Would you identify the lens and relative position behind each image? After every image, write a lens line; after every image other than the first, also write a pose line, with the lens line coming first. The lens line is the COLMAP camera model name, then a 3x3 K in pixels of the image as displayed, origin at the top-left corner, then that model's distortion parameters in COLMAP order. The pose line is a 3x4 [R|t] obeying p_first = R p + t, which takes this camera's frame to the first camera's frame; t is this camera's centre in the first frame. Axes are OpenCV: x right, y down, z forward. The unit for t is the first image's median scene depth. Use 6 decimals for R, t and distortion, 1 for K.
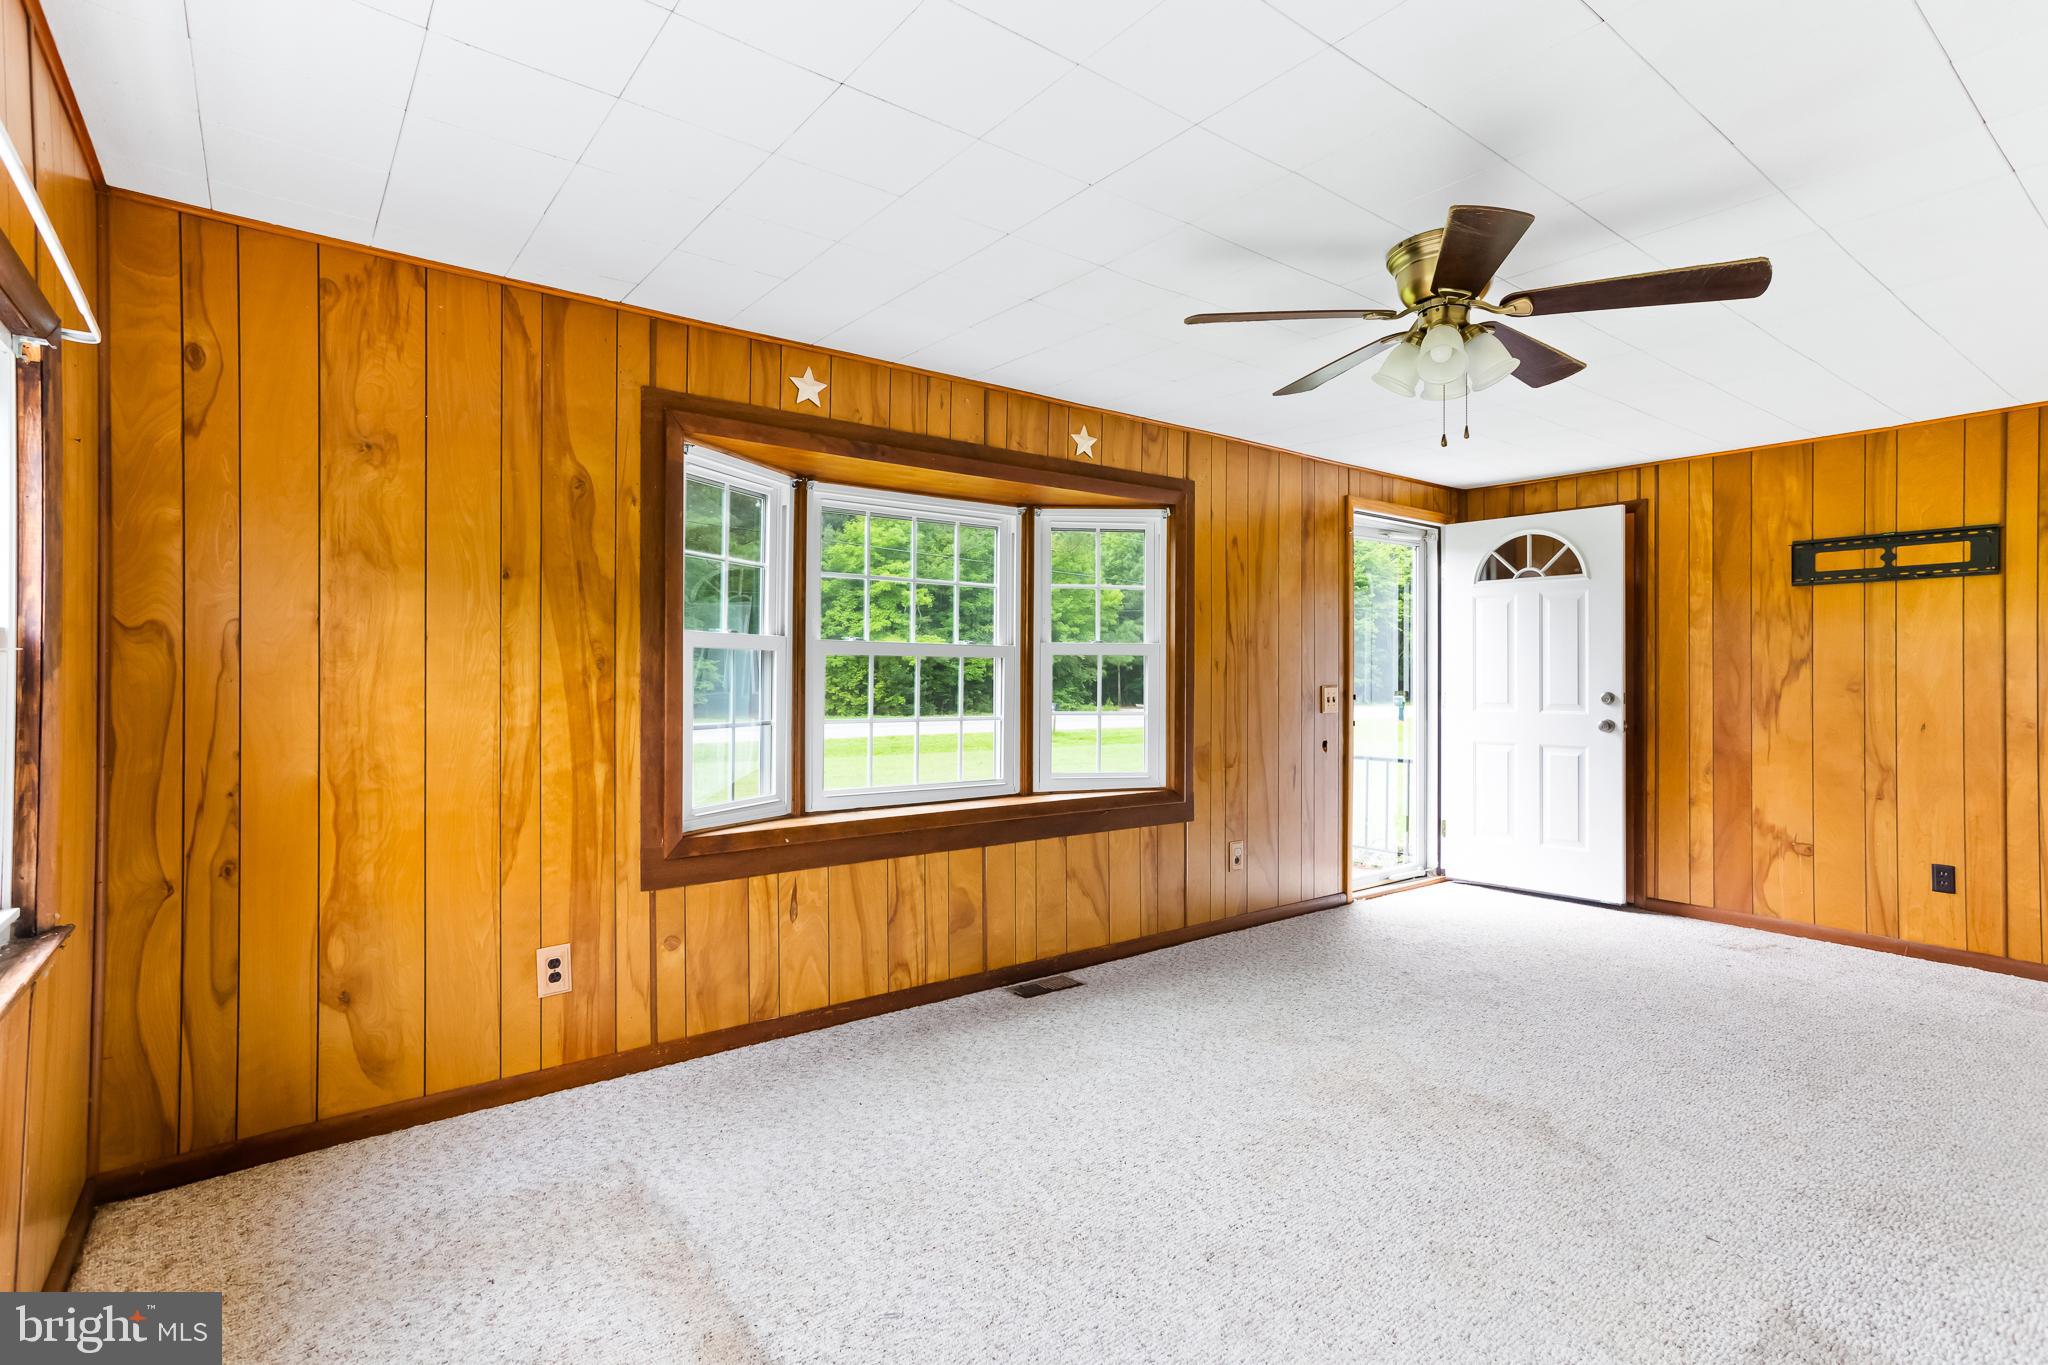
lens RADIAL K [[991.4, 0, 1019.1], [0, 991.4, 678.5], [0, 0, 1]] dist [-0.003505, 0.016650]
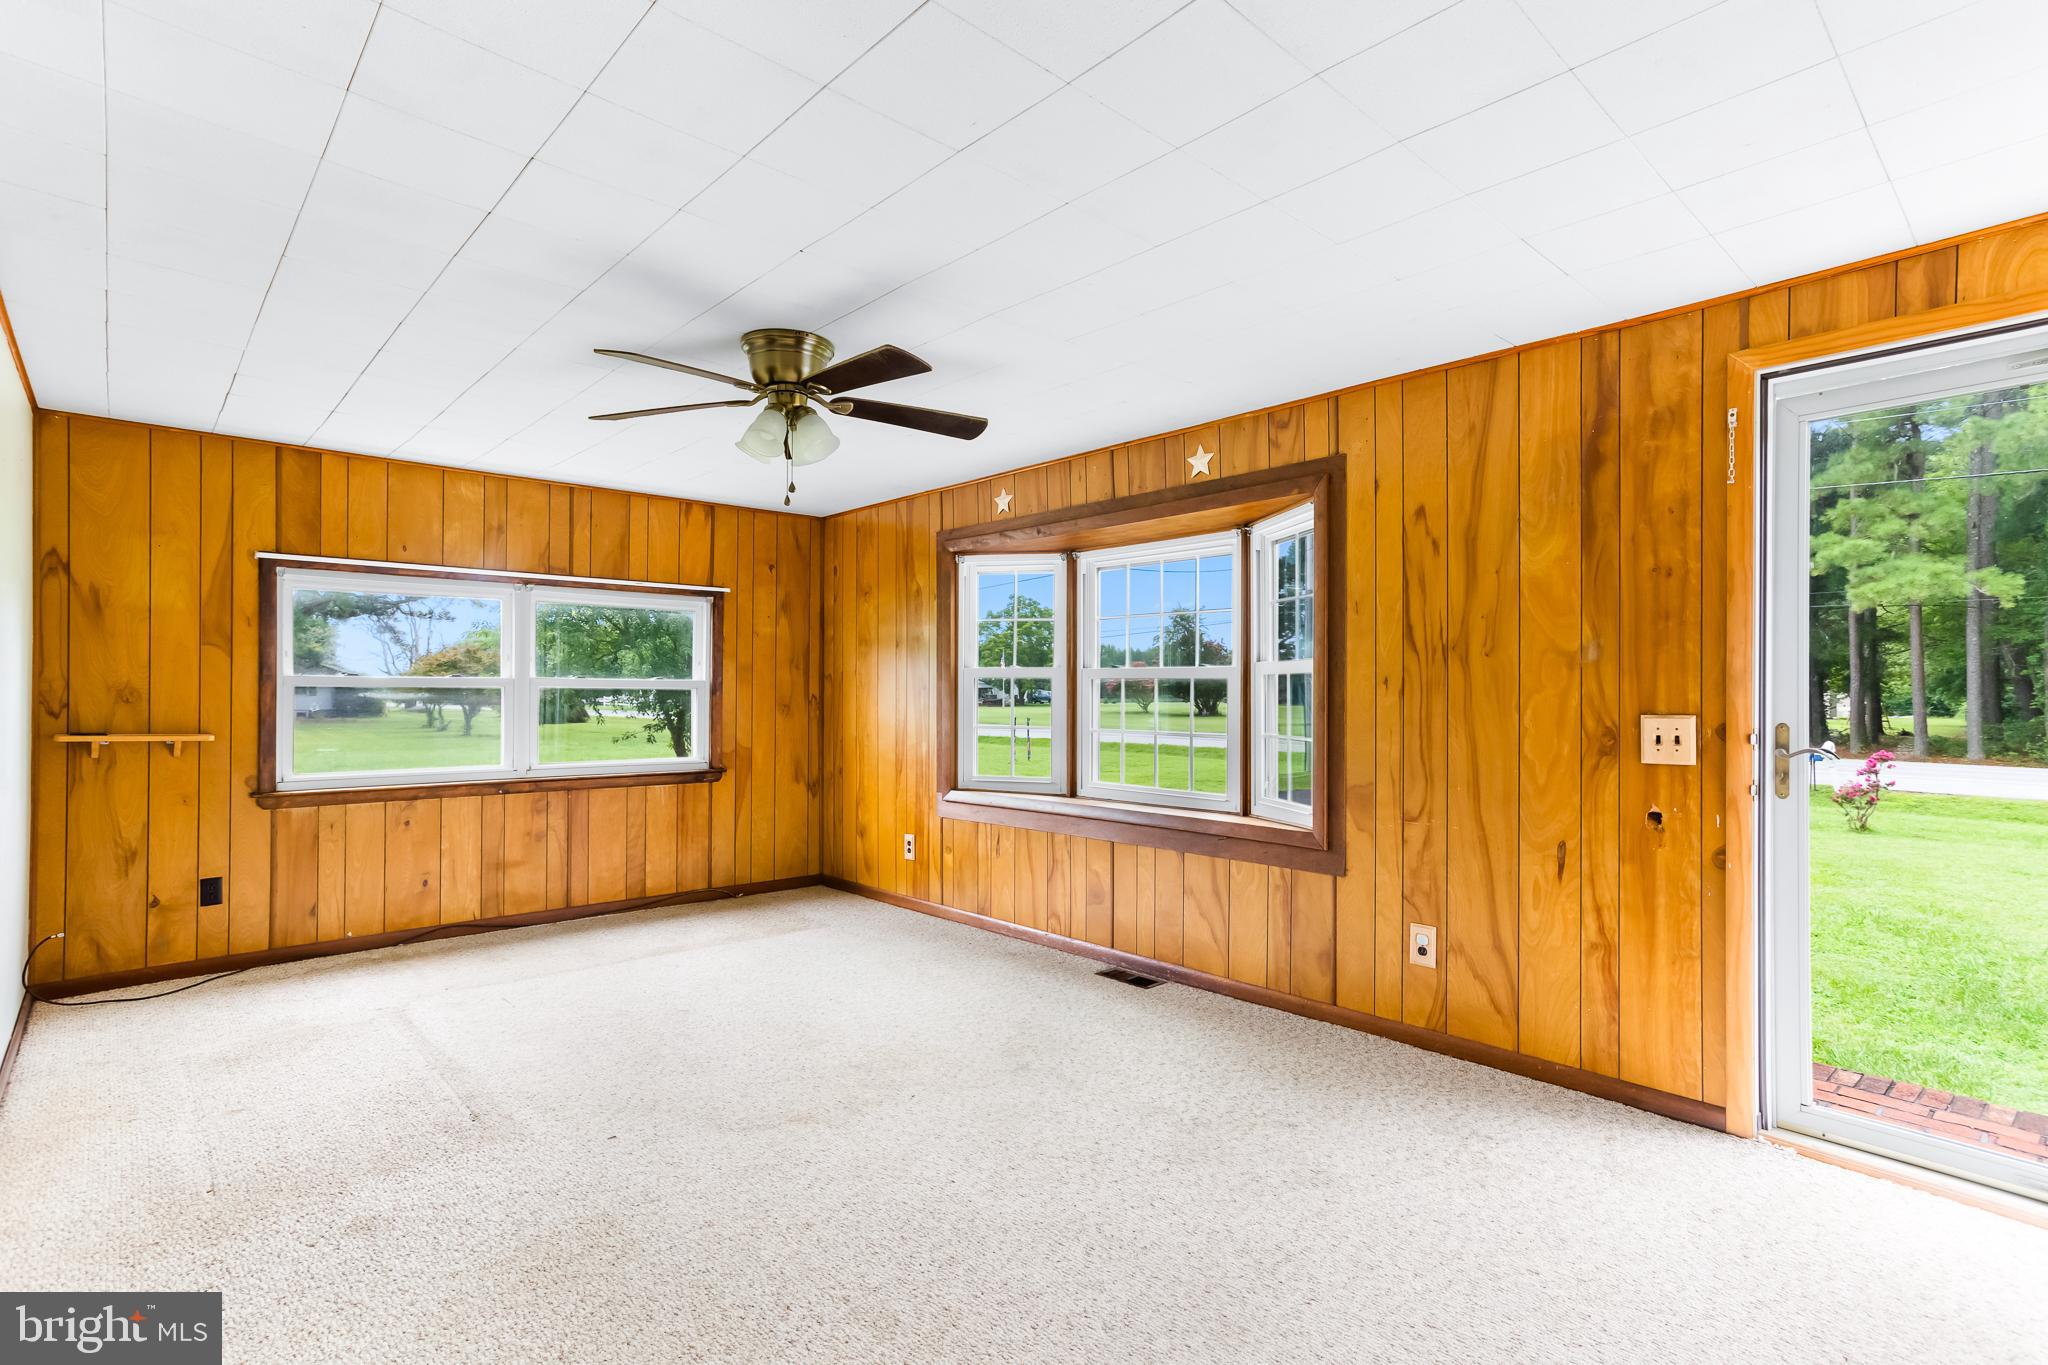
lens RADIAL K [[991.0, 0, 1033.2], [0, 991.0, 695.3], [0, 0, 1]] dist [-0.033783, 0.036274]
pose [[0.099259, 0.002023, -0.995060, 1.056609], [-0.005207, 0.999985, 0.001514, -0.004002], [0.995048, 0.005031, 0.099268, 0.748266]]
